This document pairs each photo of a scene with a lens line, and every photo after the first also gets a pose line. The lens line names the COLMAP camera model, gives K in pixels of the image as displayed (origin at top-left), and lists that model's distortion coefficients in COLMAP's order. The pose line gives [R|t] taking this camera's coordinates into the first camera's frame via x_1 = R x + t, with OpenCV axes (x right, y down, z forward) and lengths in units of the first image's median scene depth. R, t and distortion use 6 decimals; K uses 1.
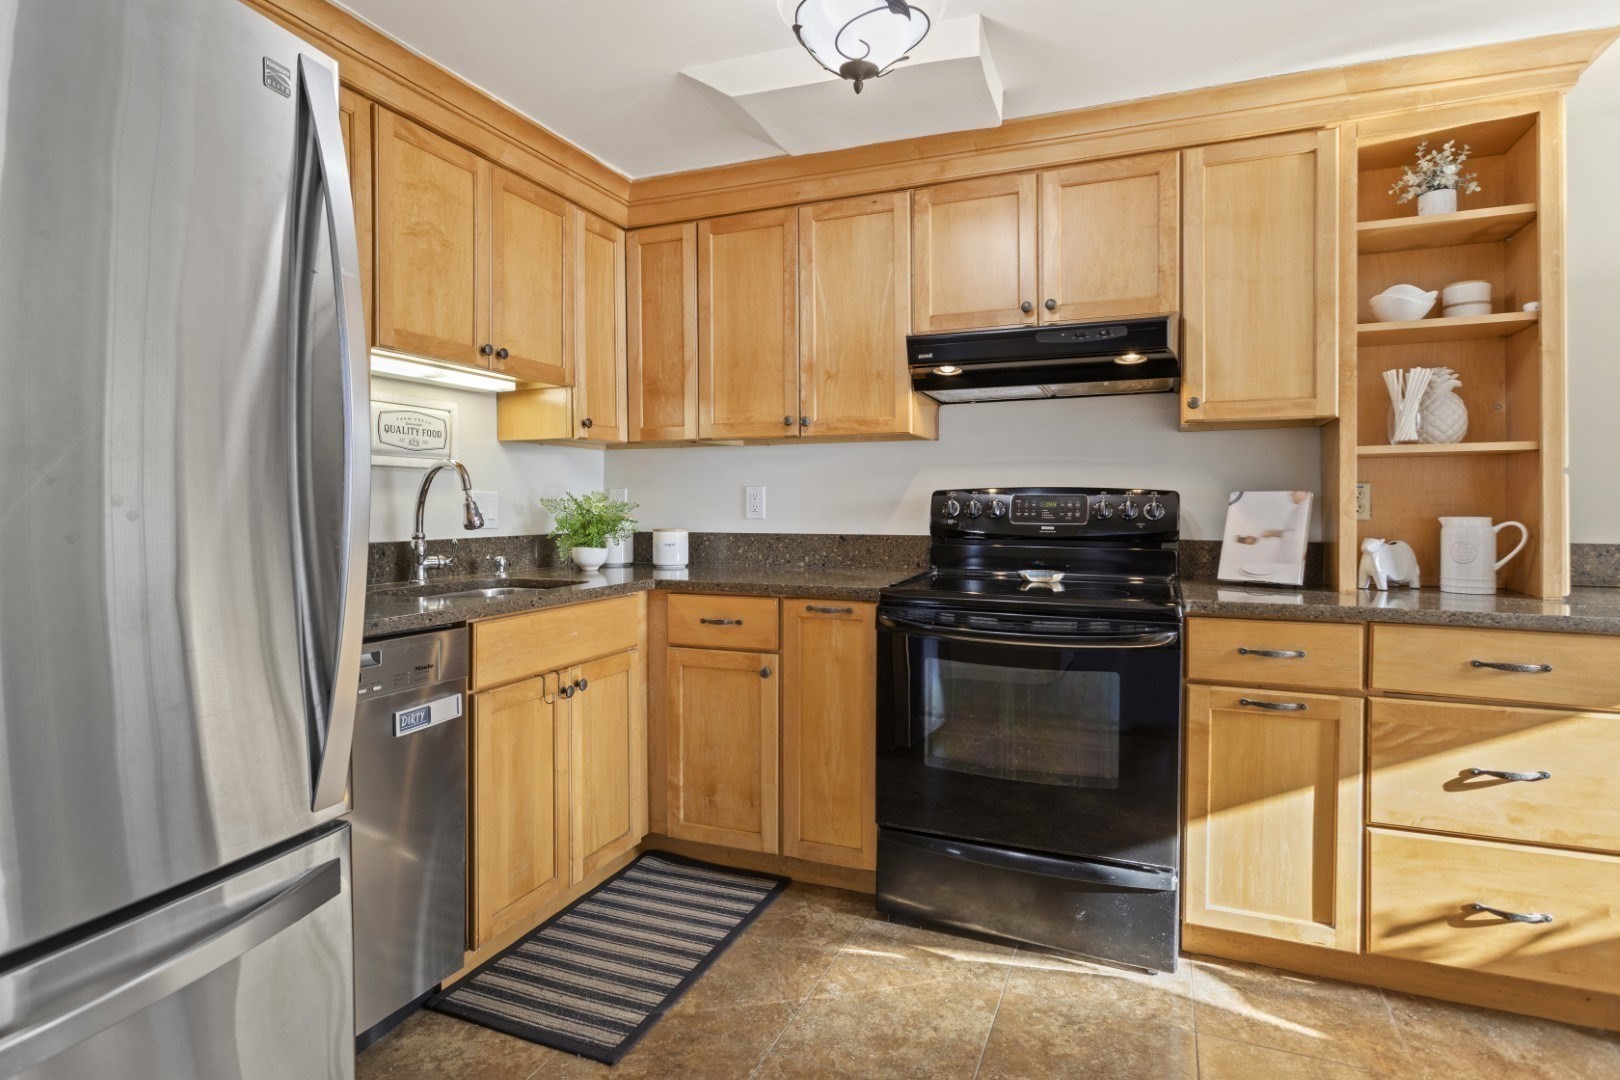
lens RADIAL K [[871.1, 0, 813.4], [0, 871.1, 493.6], [0, 0, 1]] dist [-0.000455, 0.000793]
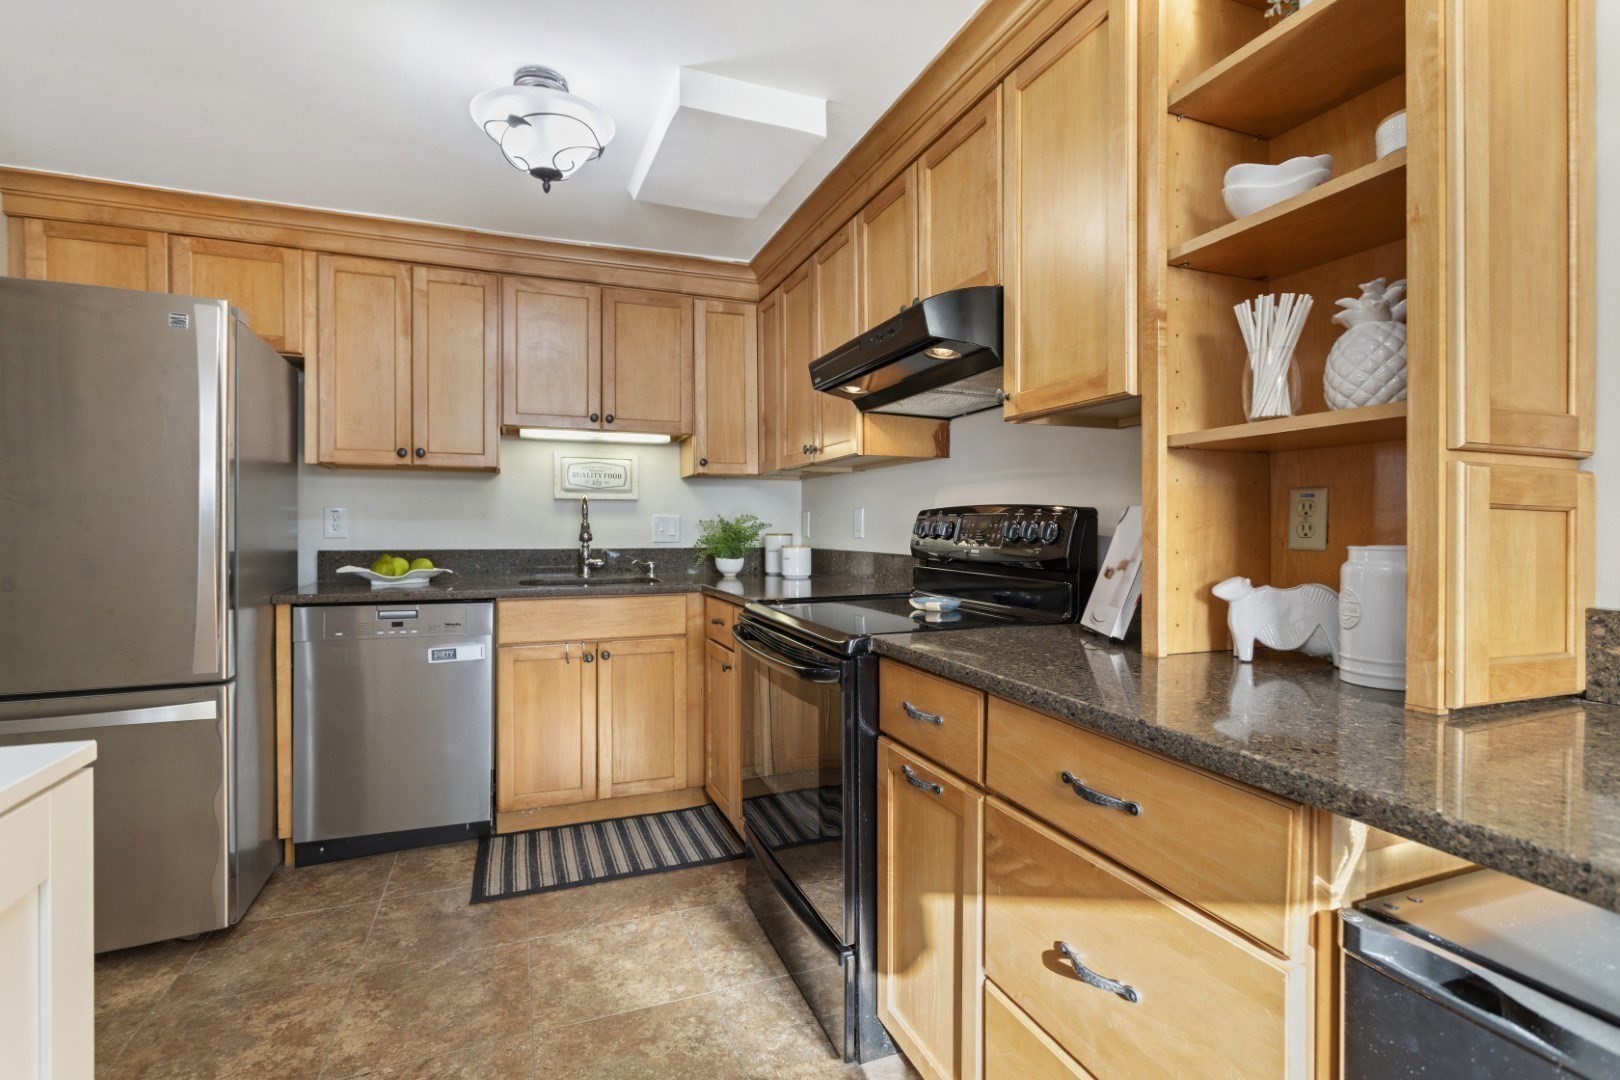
lens RADIAL K [[777.8, 0, 808.7], [0, 777.8, 519.4], [0, 0, 1]] dist [-0.000261, 0.000163]
pose [[0.682179, -0.004863, -0.731169, 0.849789], [0.005358, 0.999984, -0.001652, 0.008735], [0.731165, -0.002791, 0.682195, 0.395607]]
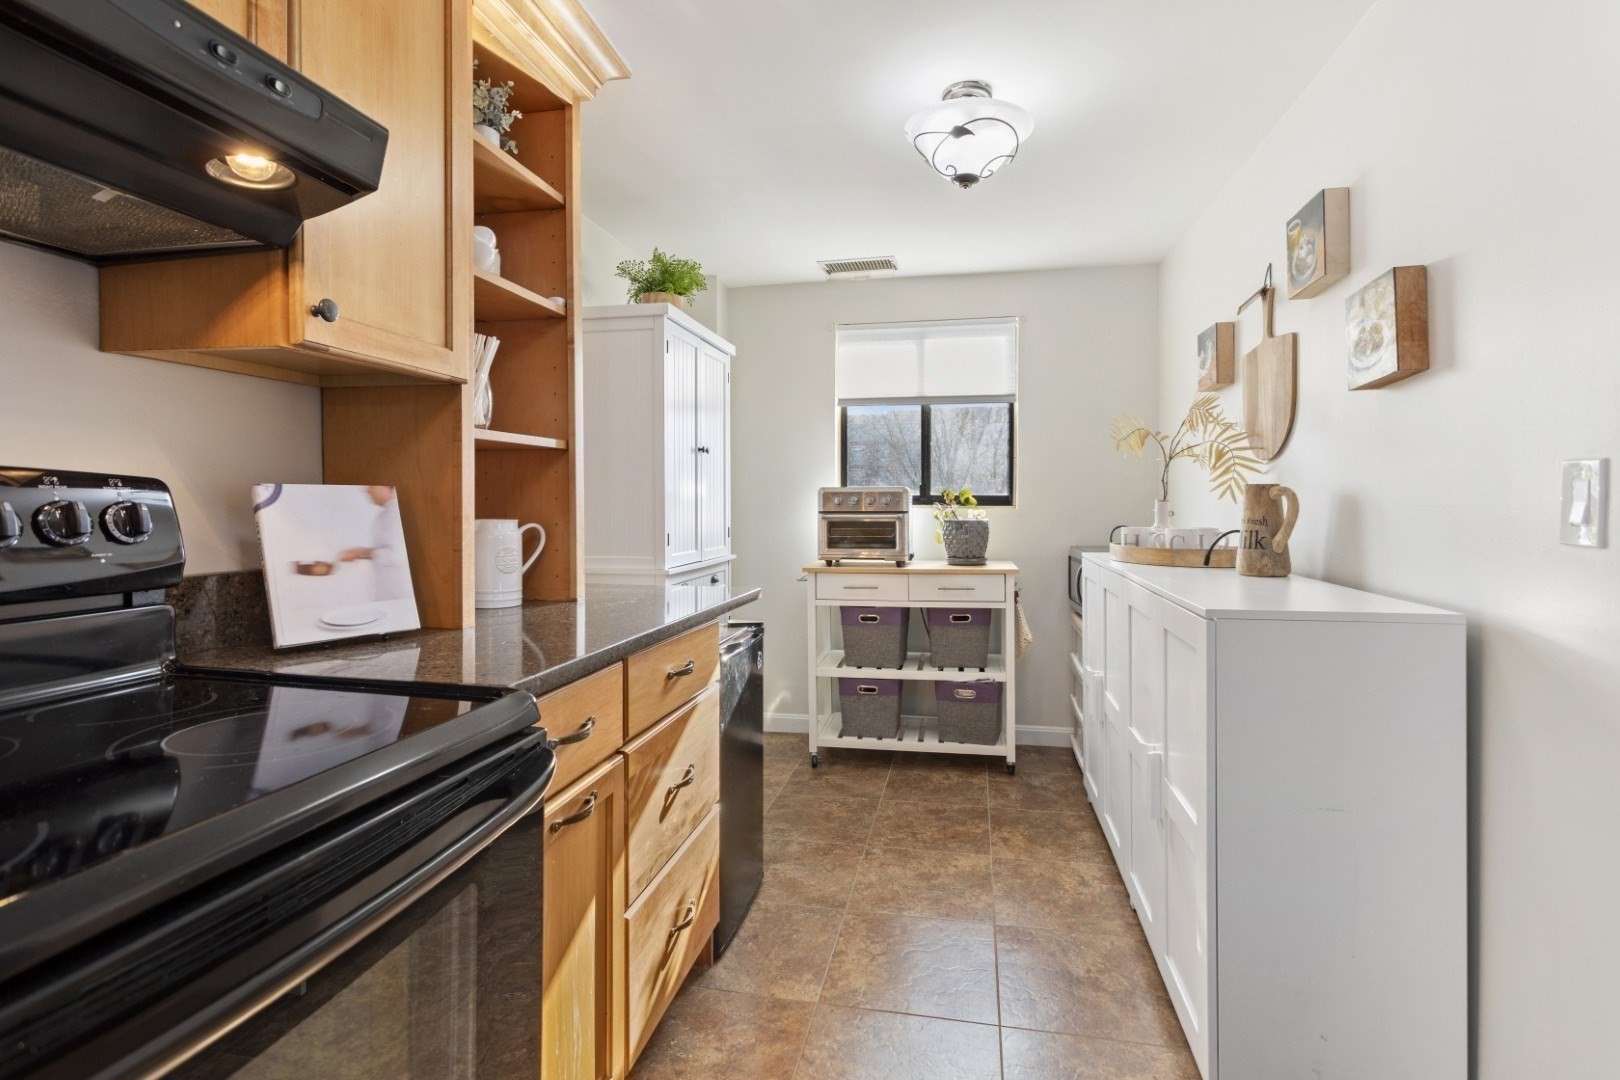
lens RADIAL K [[765.5, 0, 809.5], [0, 765.5, 509.7], [0, 0, 1]] dist [-0.001863, -0.000216]
pose [[-0.178699, -0.009035, 0.983862, -0.059563], [-0.004314, 0.999955, 0.008399, 0.009114], [-0.983894, -0.002743, -0.178730, 0.814678]]
